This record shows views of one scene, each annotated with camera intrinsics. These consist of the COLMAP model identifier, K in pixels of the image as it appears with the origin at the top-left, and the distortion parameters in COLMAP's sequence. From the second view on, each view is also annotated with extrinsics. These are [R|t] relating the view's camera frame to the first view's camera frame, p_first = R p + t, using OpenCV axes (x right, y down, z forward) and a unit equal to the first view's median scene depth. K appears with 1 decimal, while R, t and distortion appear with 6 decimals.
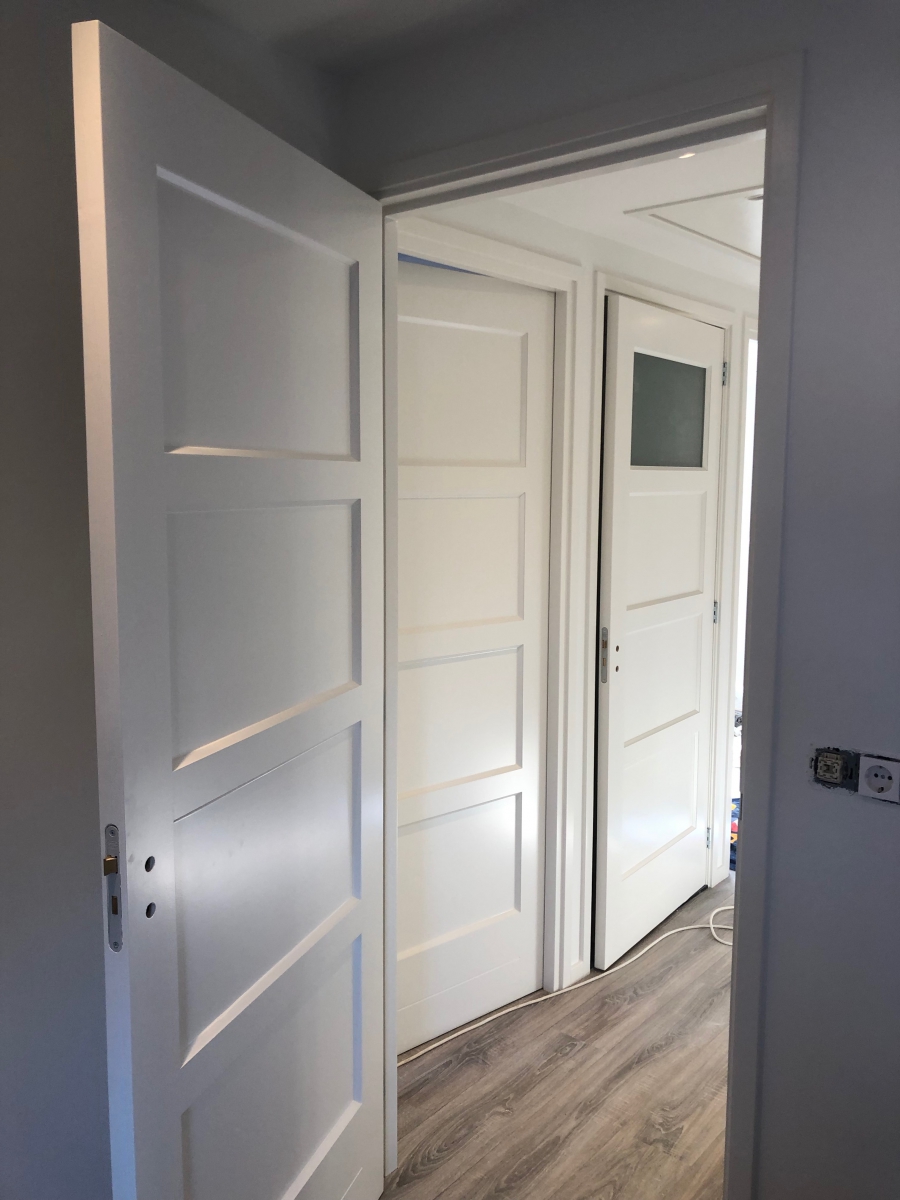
lens RADIAL K [[956.6, 0, 467.8], [0, 956.6, 592.1], [0, 0, 1]] dist [0.048715, -0.081327]
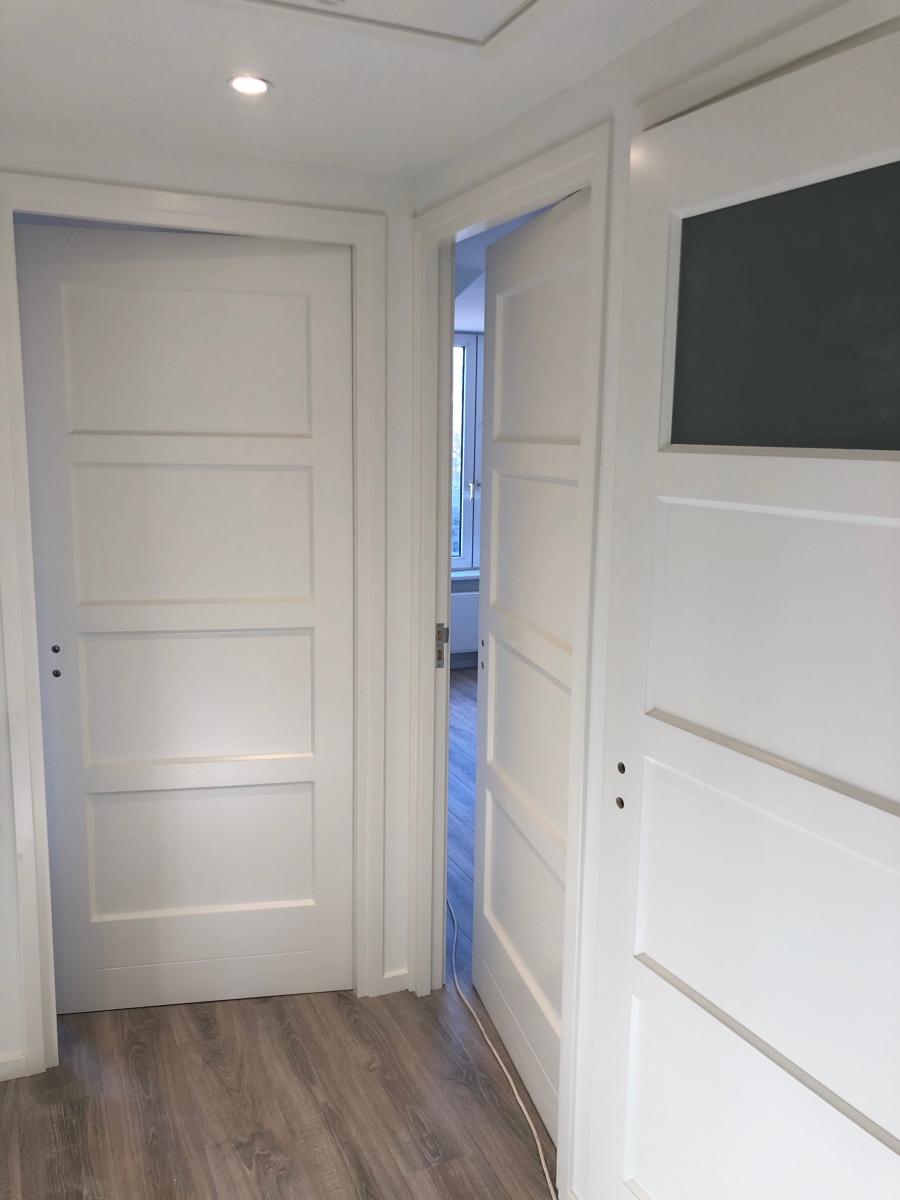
lens RADIAL K [[956.6, 0, 467.8], [0, 956.6, 592.1], [0, 0, 1]] dist [0.048715, -0.081327]
pose [[-0.423482, 0.126823, -0.896984, 0.872078], [-0.127184, 0.972022, 0.197478, -0.179987], [0.896932, 0.197711, -0.395503, 1.417832]]
